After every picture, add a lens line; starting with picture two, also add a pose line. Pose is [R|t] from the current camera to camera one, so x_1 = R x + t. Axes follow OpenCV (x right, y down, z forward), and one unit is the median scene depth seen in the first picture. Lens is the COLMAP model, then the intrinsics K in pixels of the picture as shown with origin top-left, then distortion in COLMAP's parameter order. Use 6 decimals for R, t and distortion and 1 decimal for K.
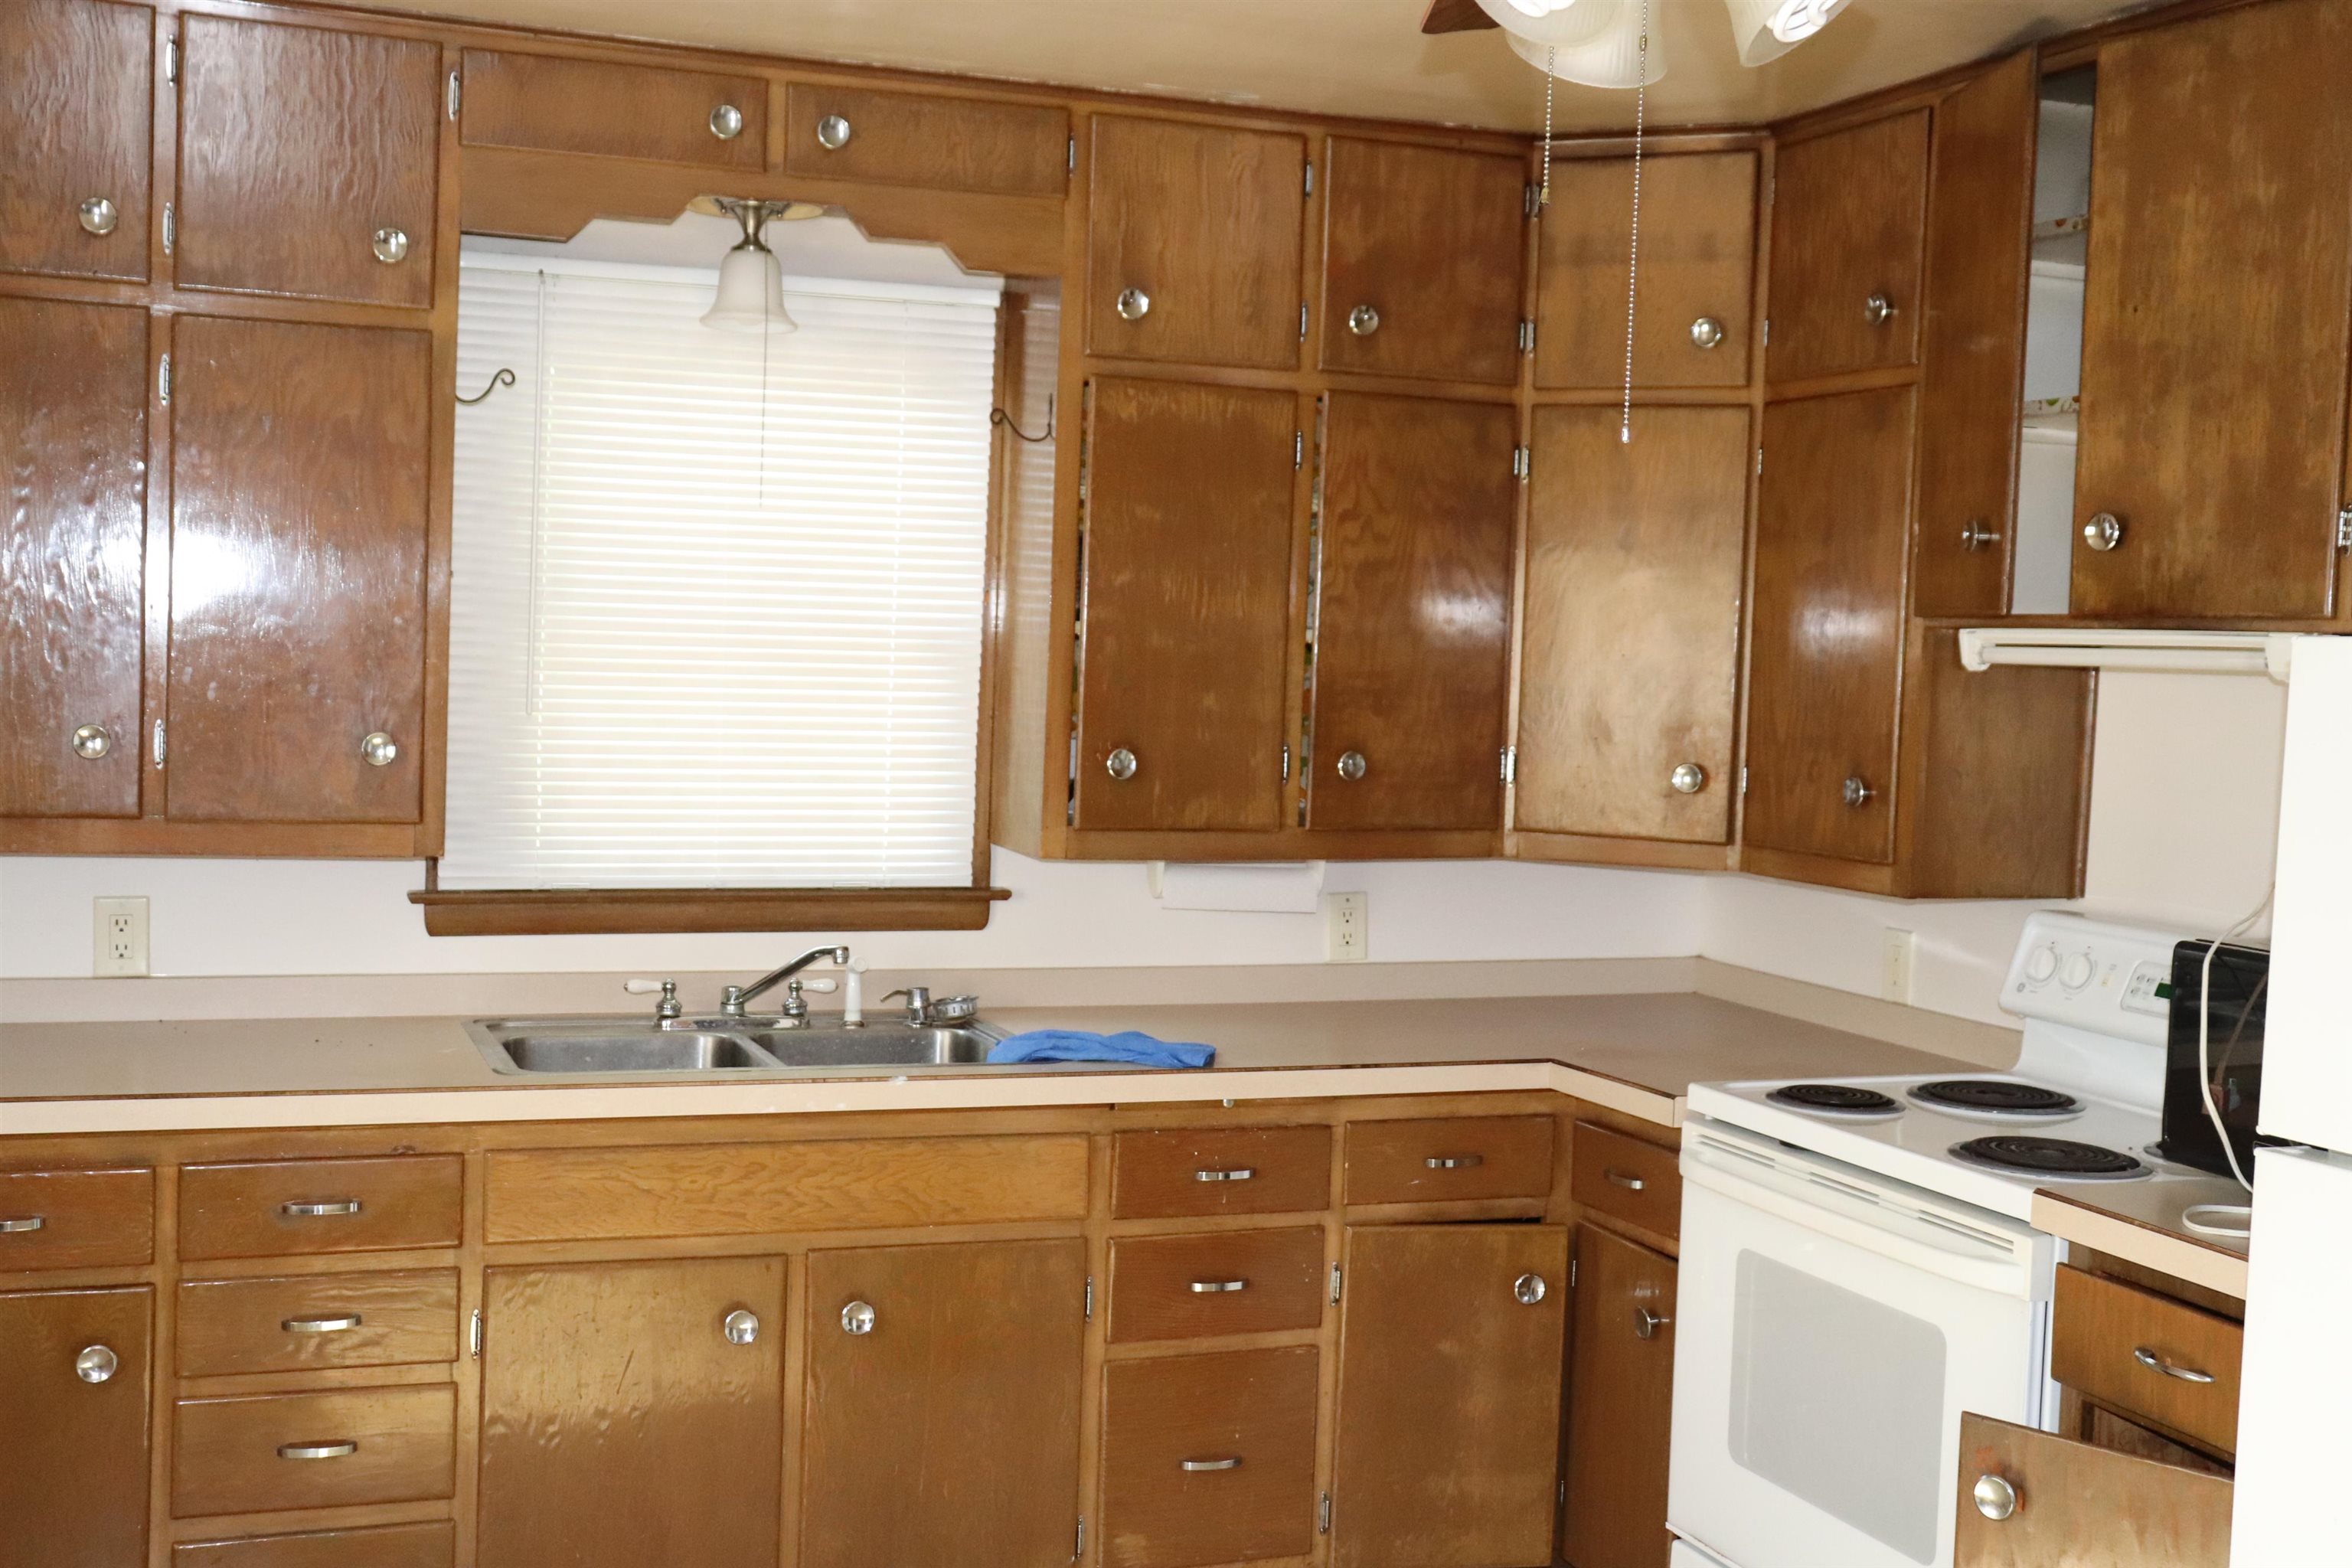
lens RADIAL K [[2644.8, 0, 1176.0], [0, 2644.8, 784.0], [0, 0, 1]] dist [-0.039219, 0.032334]
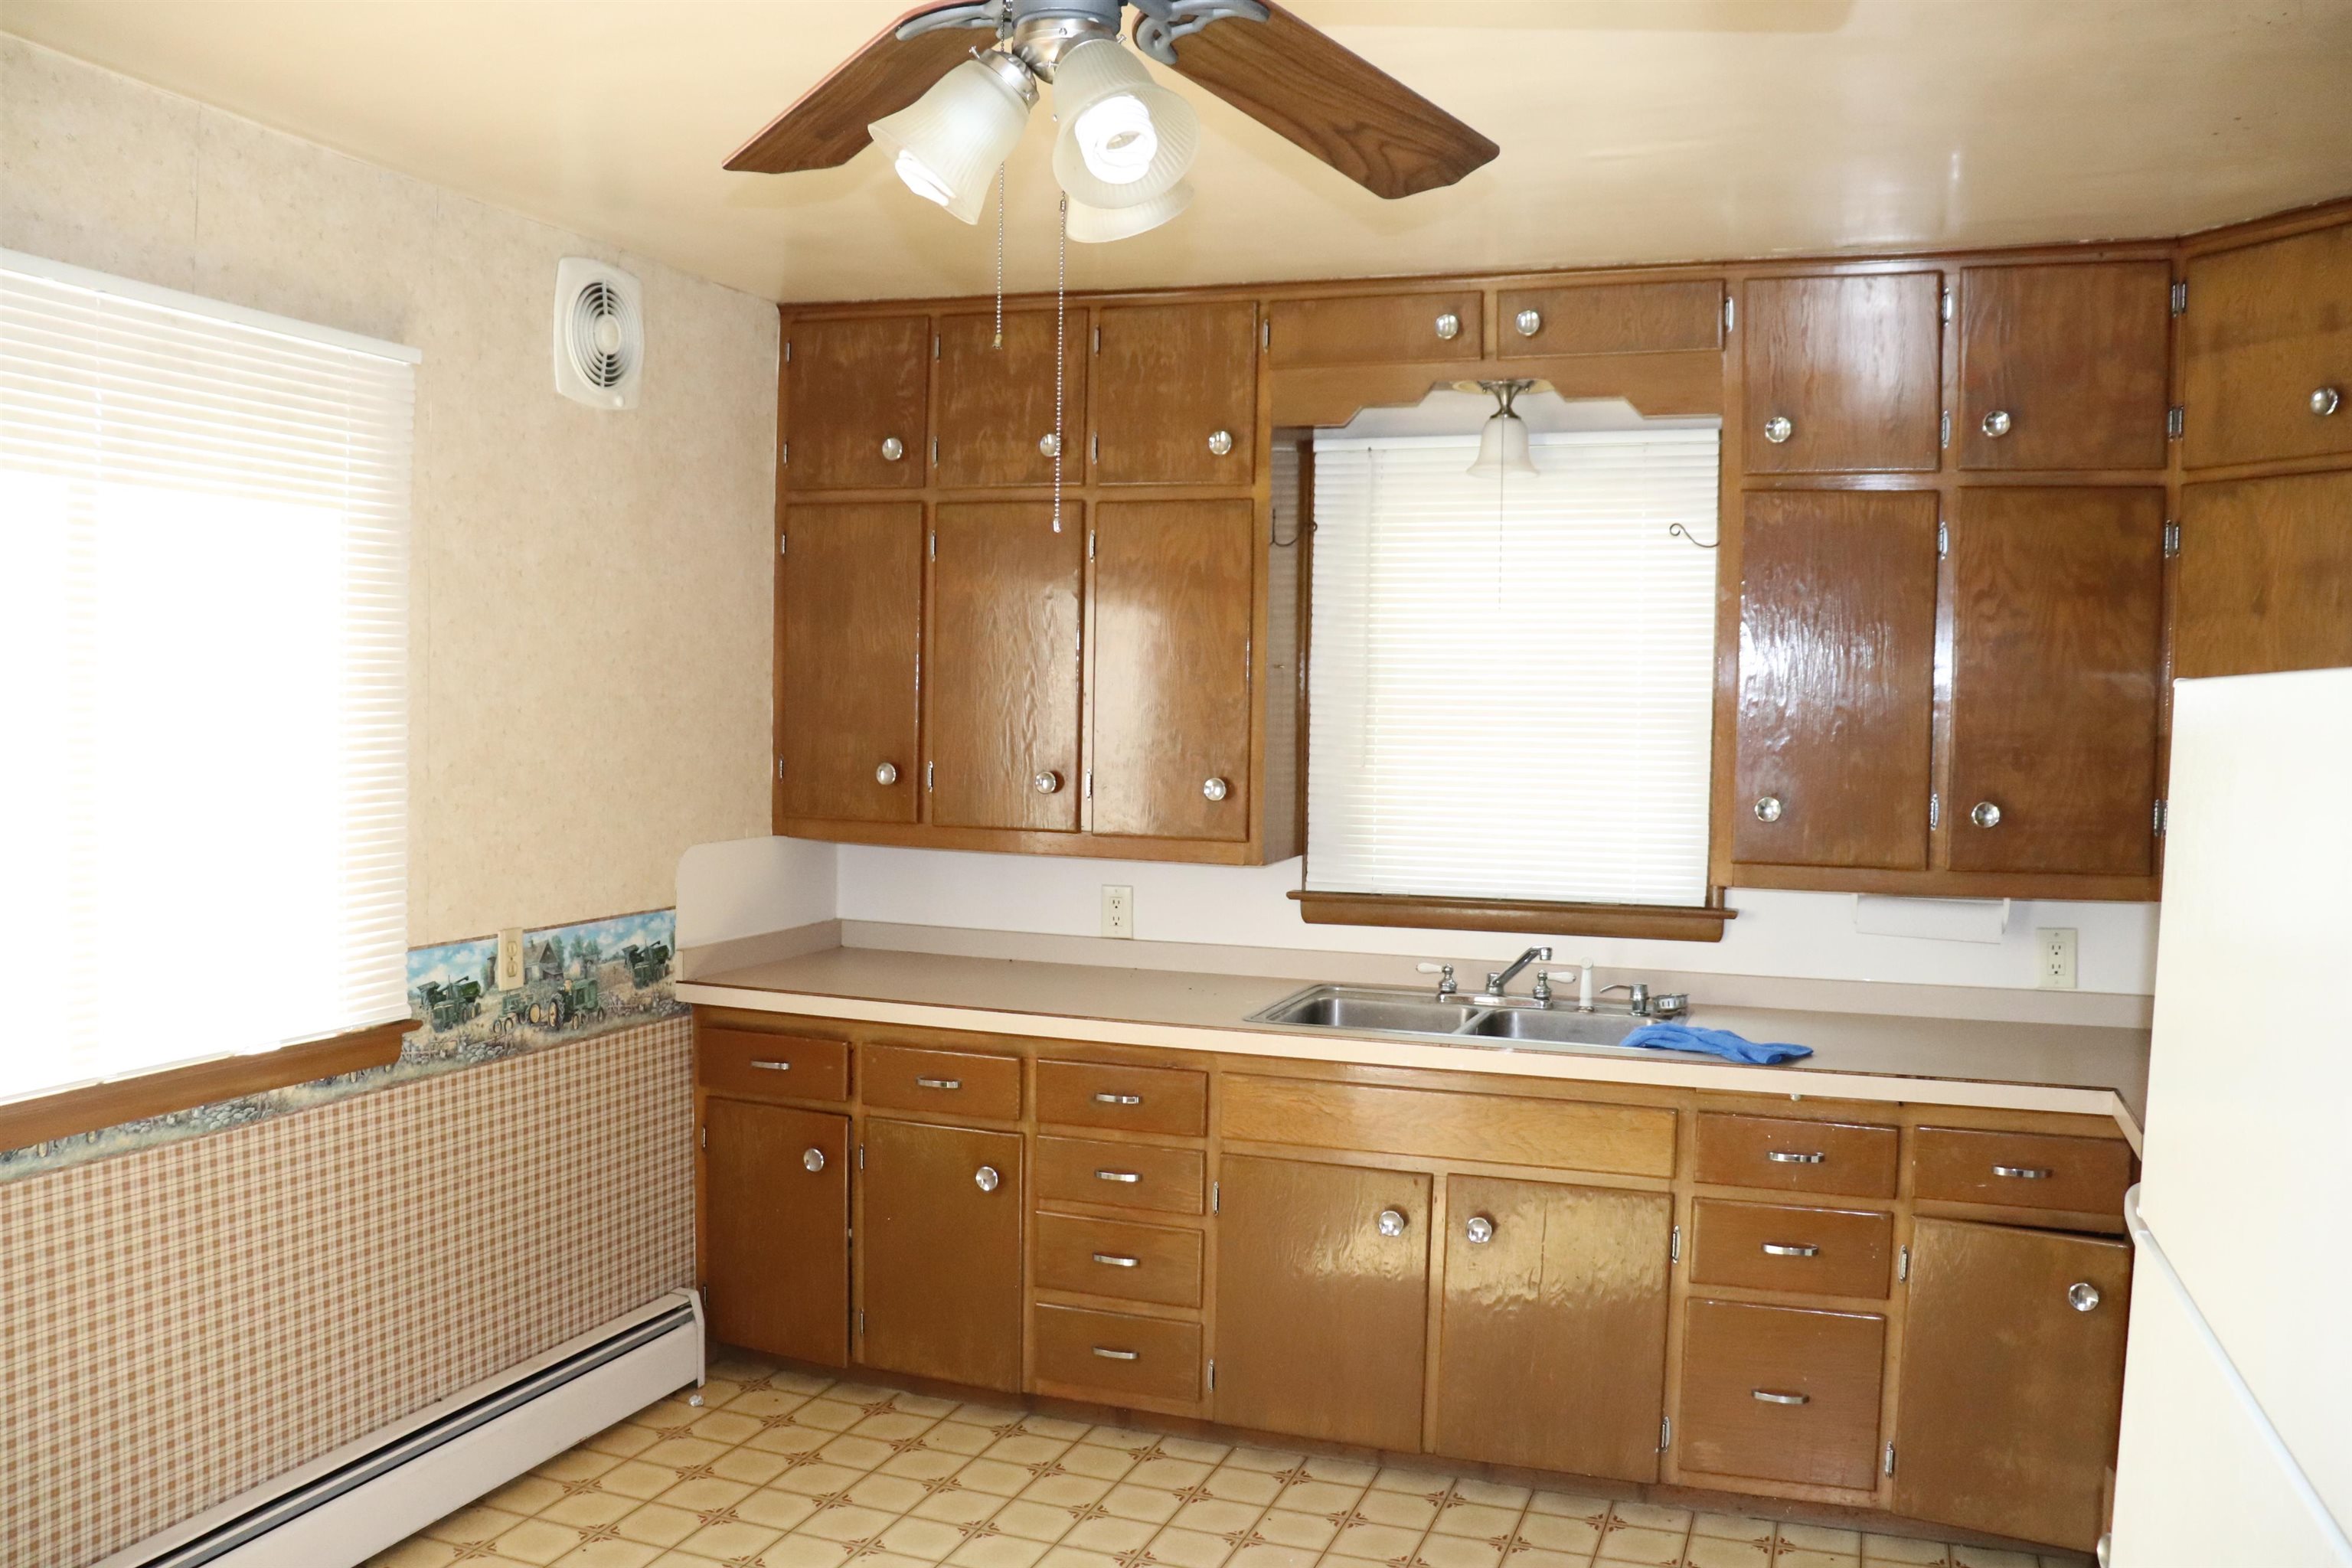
lens RADIAL K [[1956.8, 0, 1176.0], [0, 1956.8, 784.0], [0, 0, 1]] dist [-0.189109, 0.197123]
pose [[0.754537, 0.008654, -0.656200, 0.350117], [-0.022608, 0.999662, -0.012812, -0.001845], [0.655868, 0.024503, 0.754478, 0.160256]]
